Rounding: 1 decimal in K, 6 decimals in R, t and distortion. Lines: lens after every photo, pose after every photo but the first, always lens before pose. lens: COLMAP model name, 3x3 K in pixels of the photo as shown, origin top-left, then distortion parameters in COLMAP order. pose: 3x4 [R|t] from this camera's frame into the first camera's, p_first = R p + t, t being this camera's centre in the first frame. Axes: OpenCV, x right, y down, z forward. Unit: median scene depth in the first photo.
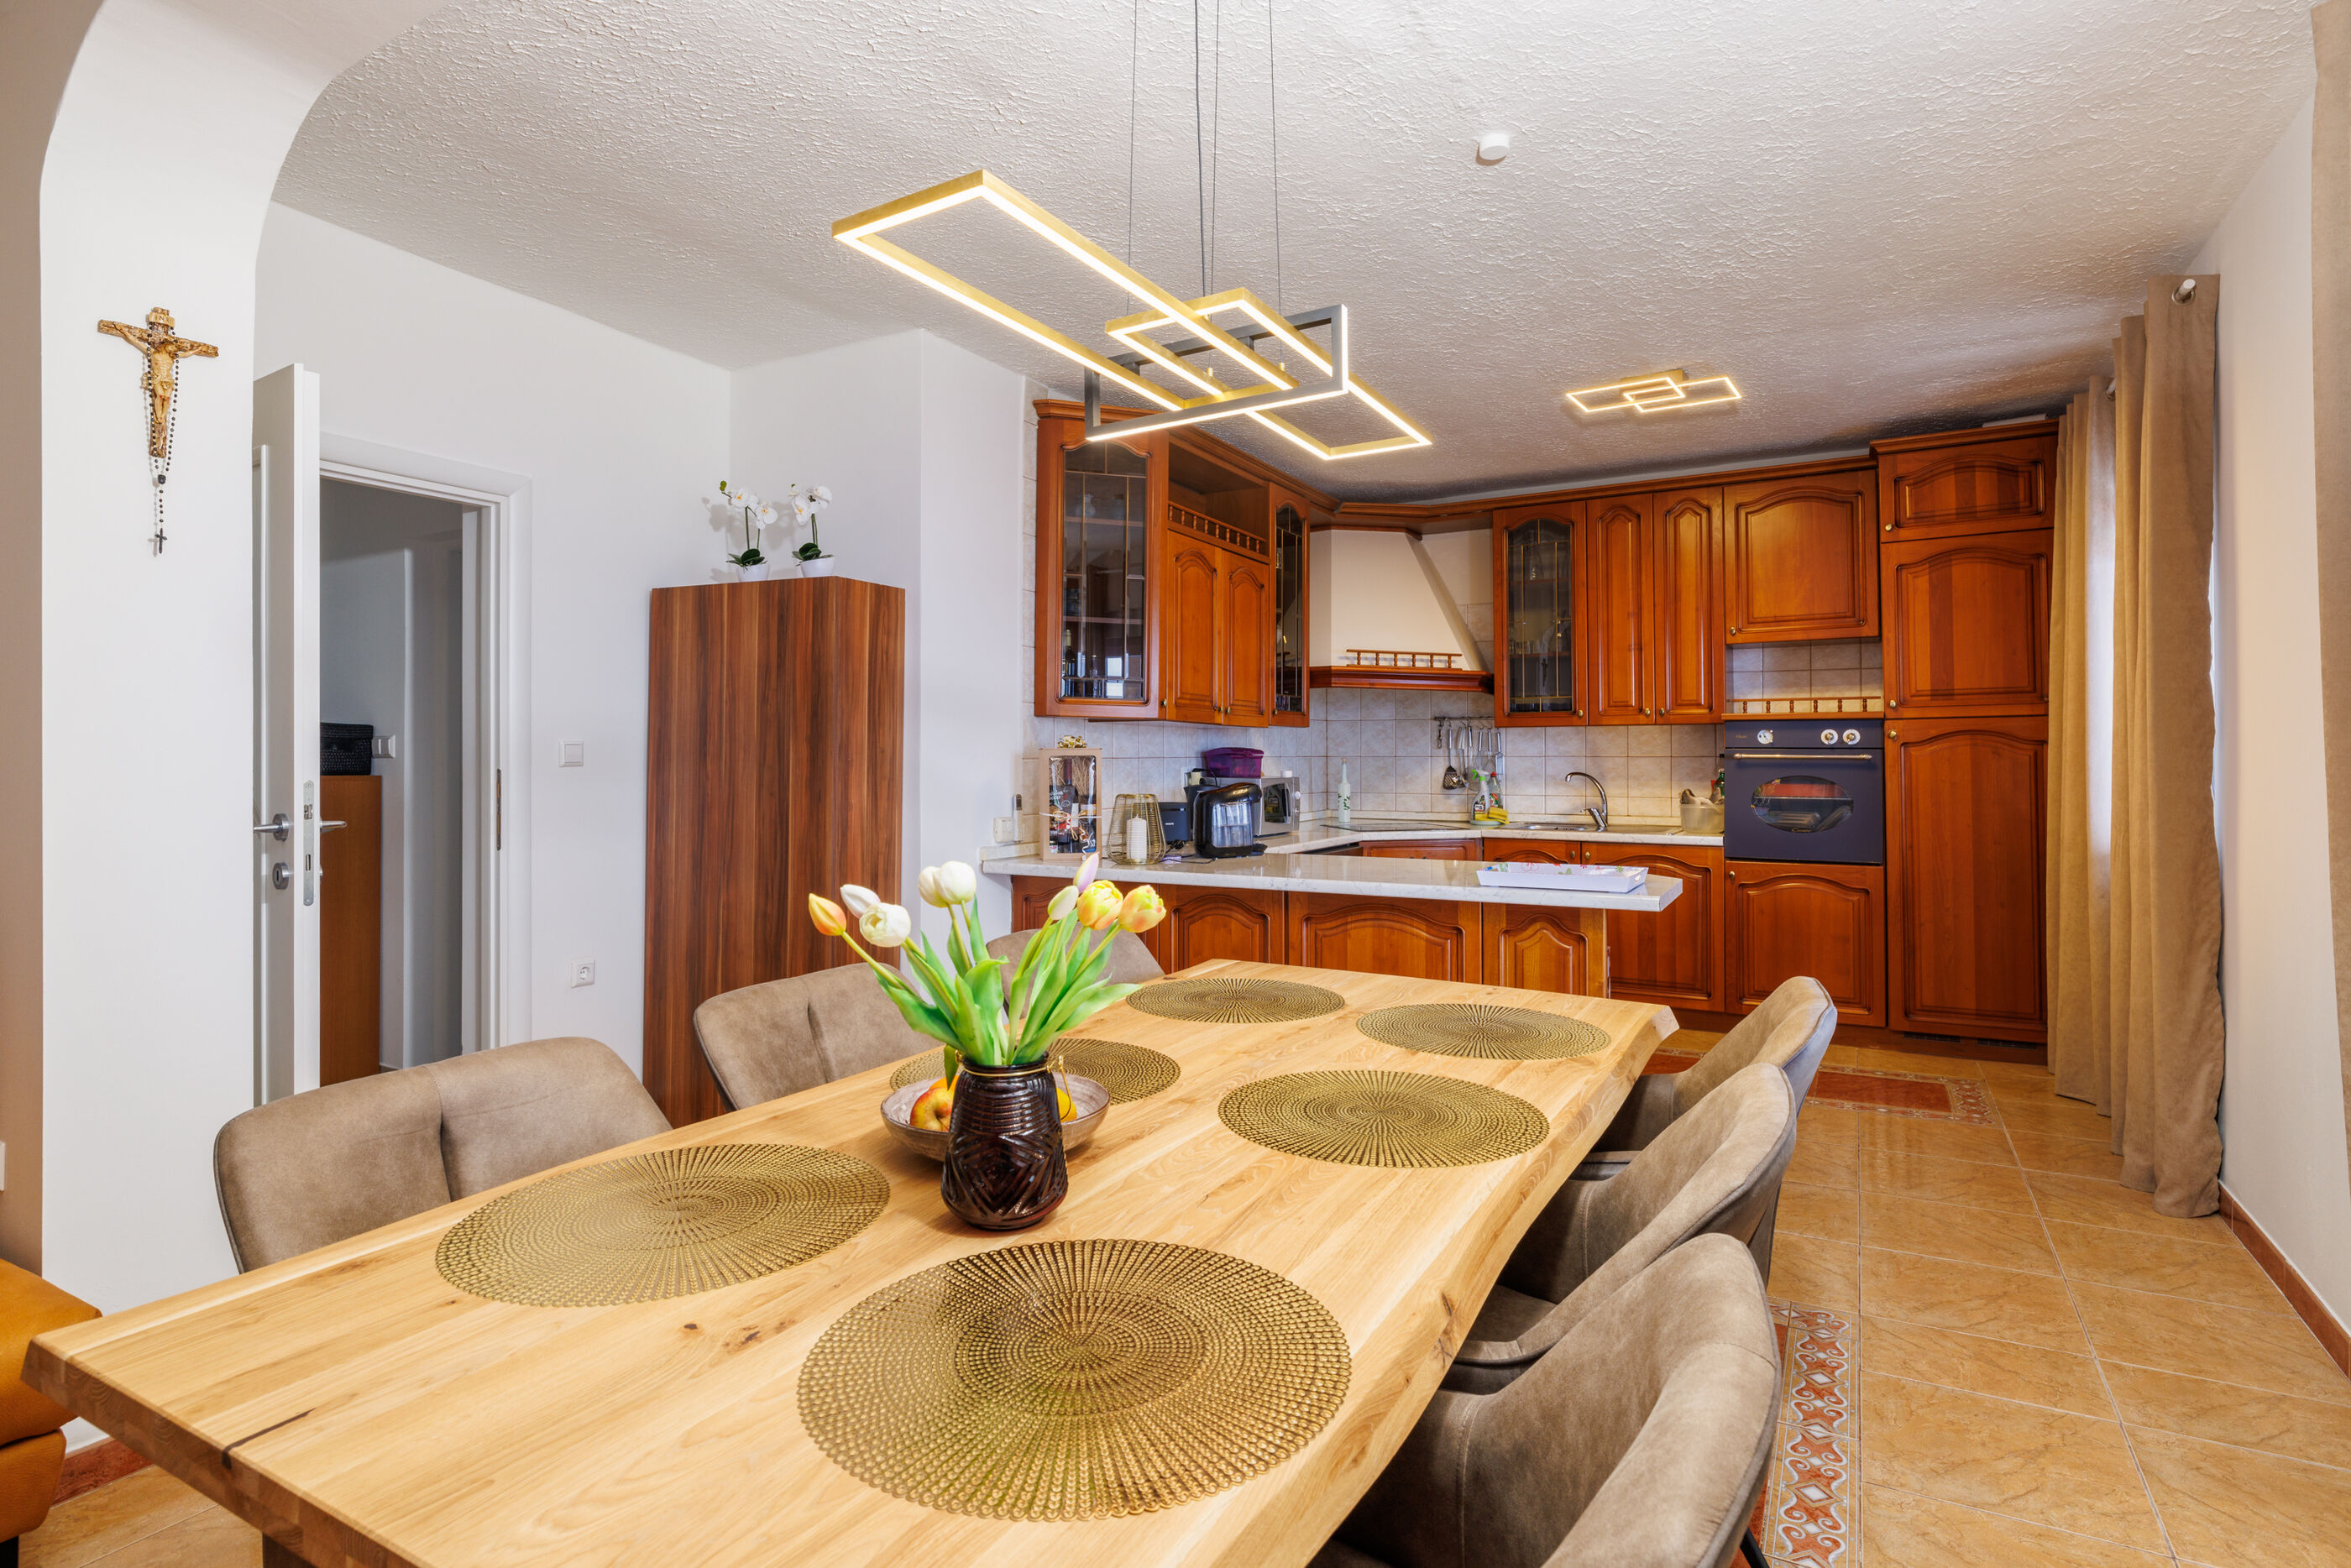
lens RADIAL K [[1187.0, 0, 1185.6], [0, 1187.0, 745.8], [0, 0, 1]] dist [-0.002385, 0.001181]
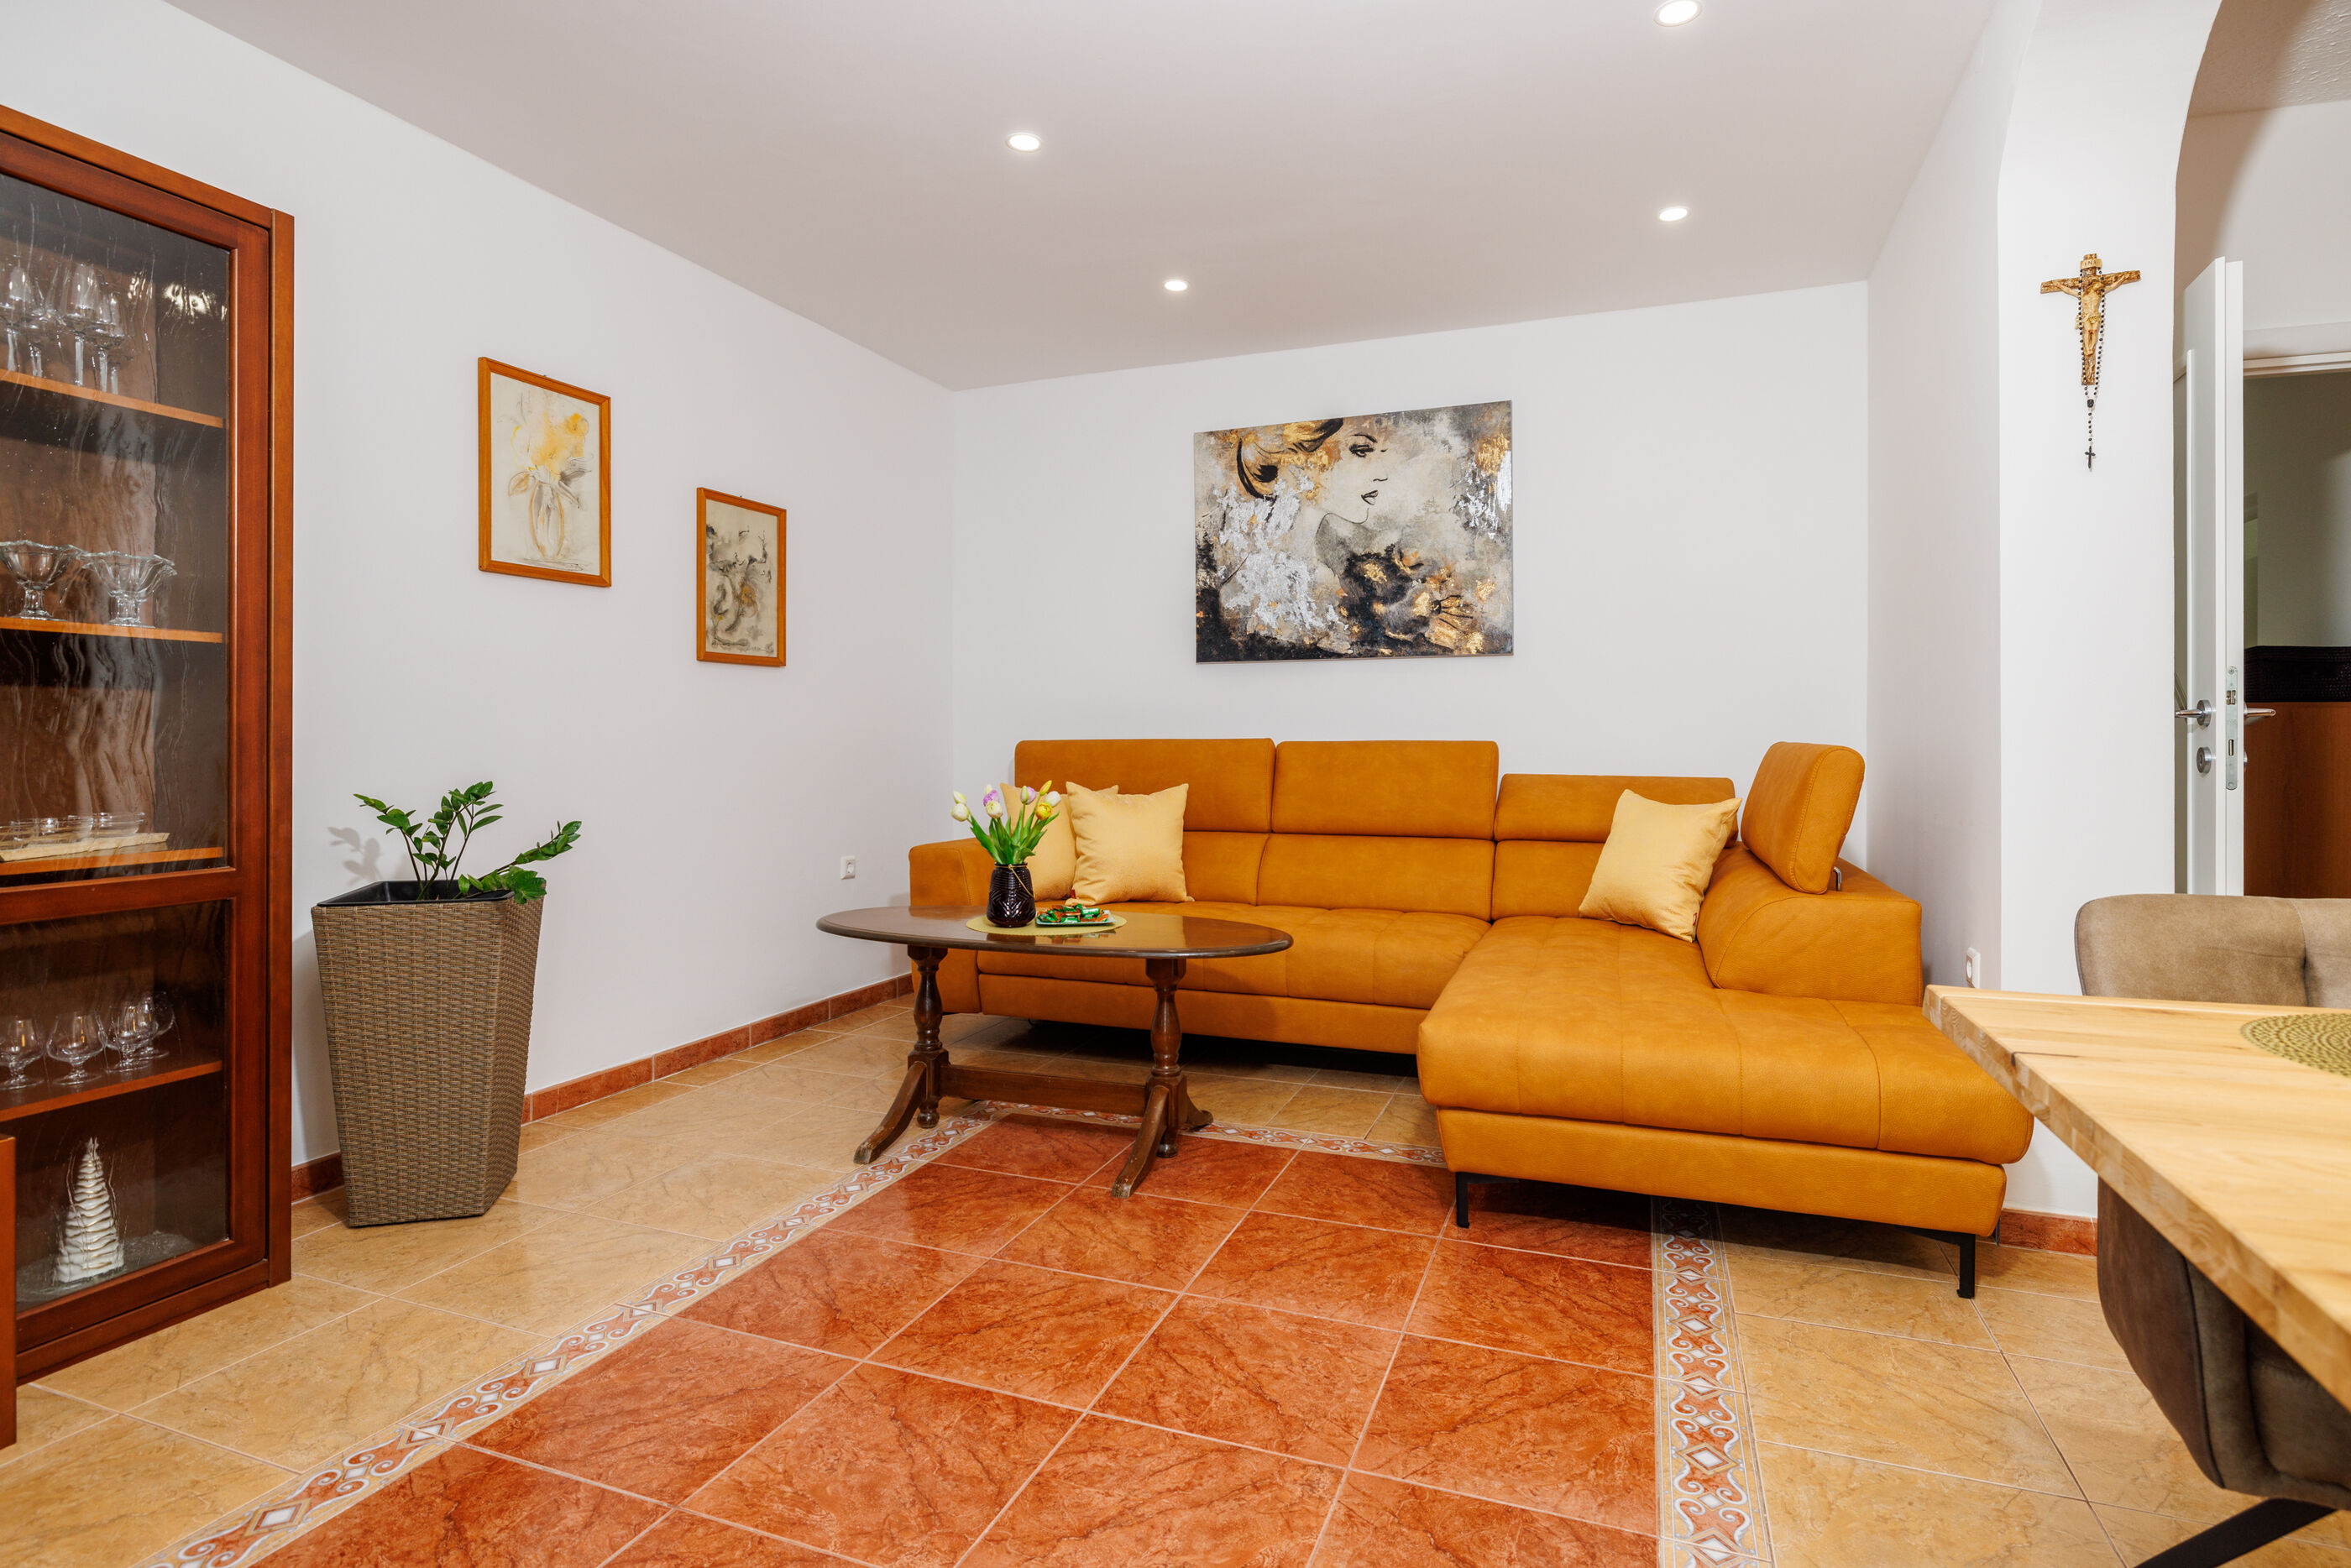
lens RADIAL K [[1187.0, 0, 1185.6], [0, 1187.0, 745.8], [0, 0, 1]] dist [-0.002385, 0.001181]
pose [[0.154680, 0.008414, -0.987929, 0.074198], [0.007575, 0.999924, 0.009703, 0.047825], [0.987936, -0.008984, 0.154604, -0.024581]]
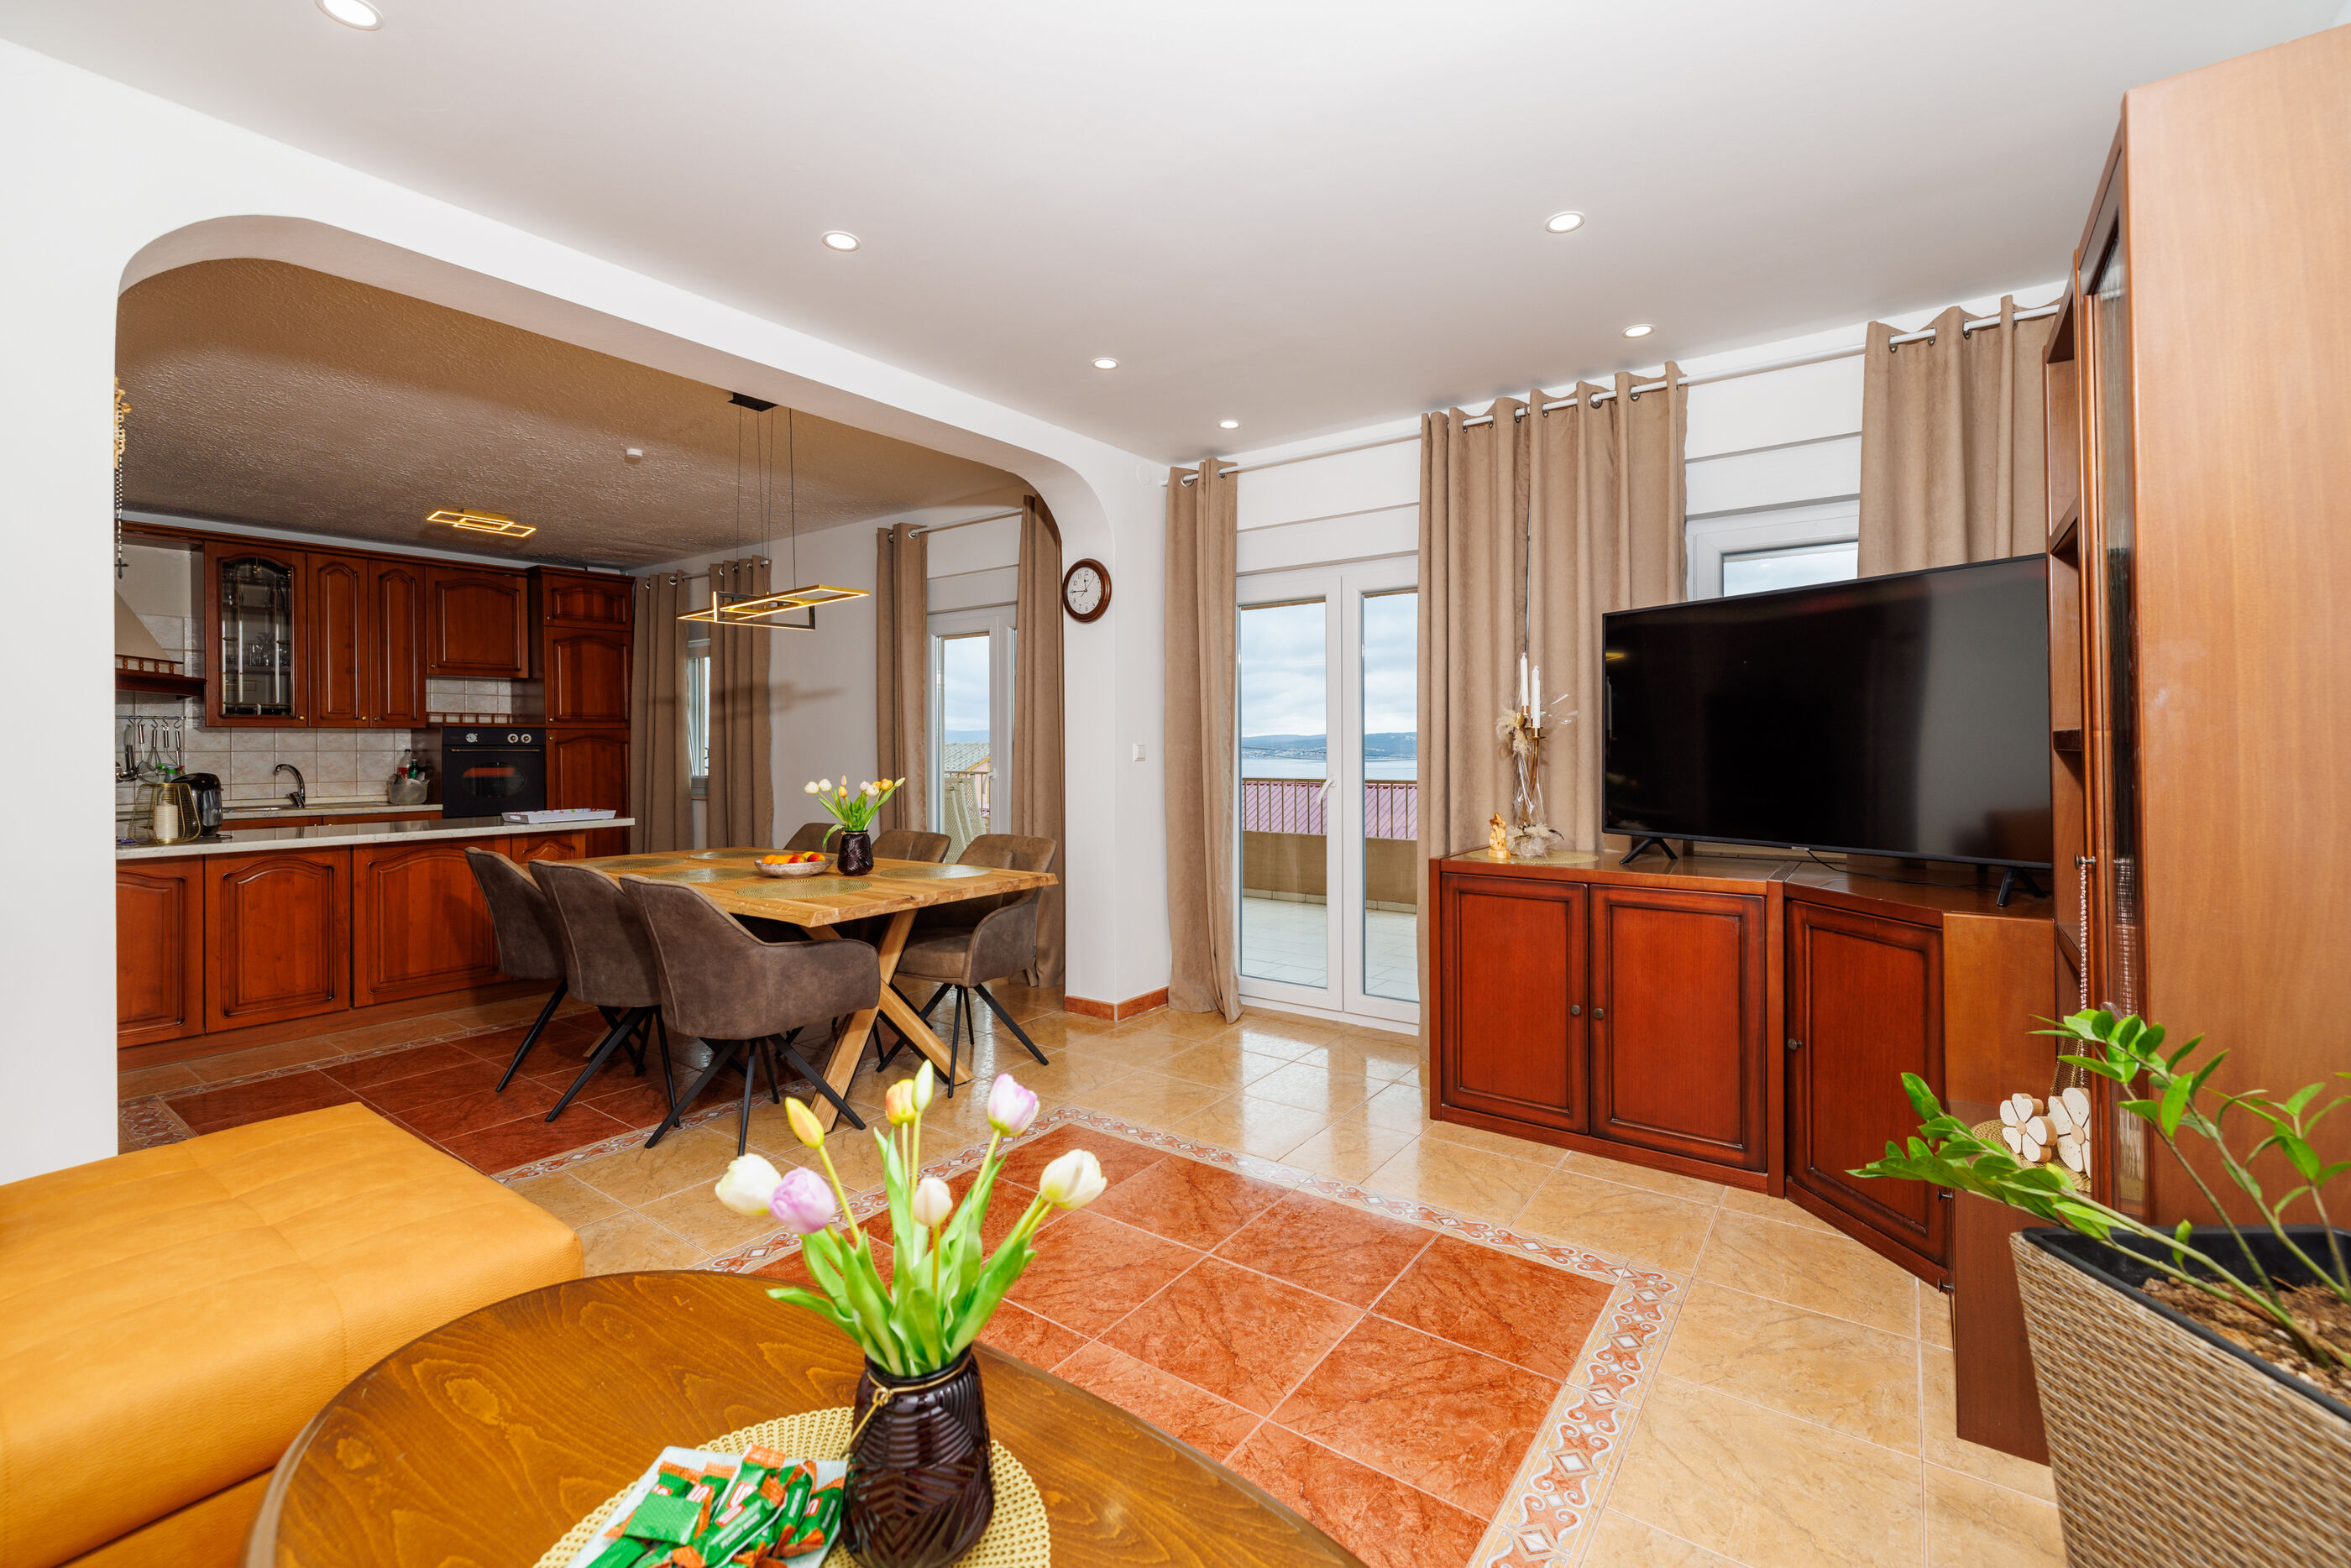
lens RADIAL K [[999.8, 0, 1187.3], [0, 999.8, 745.0], [0, 0, 1]] dist [-0.001684, -0.000132]
pose [[0.107352, 0.003304, 0.994216, -0.939967], [-0.002357, 0.999993, -0.003069, 0.004588], [-0.994218, -0.002014, 0.107359, -0.101195]]
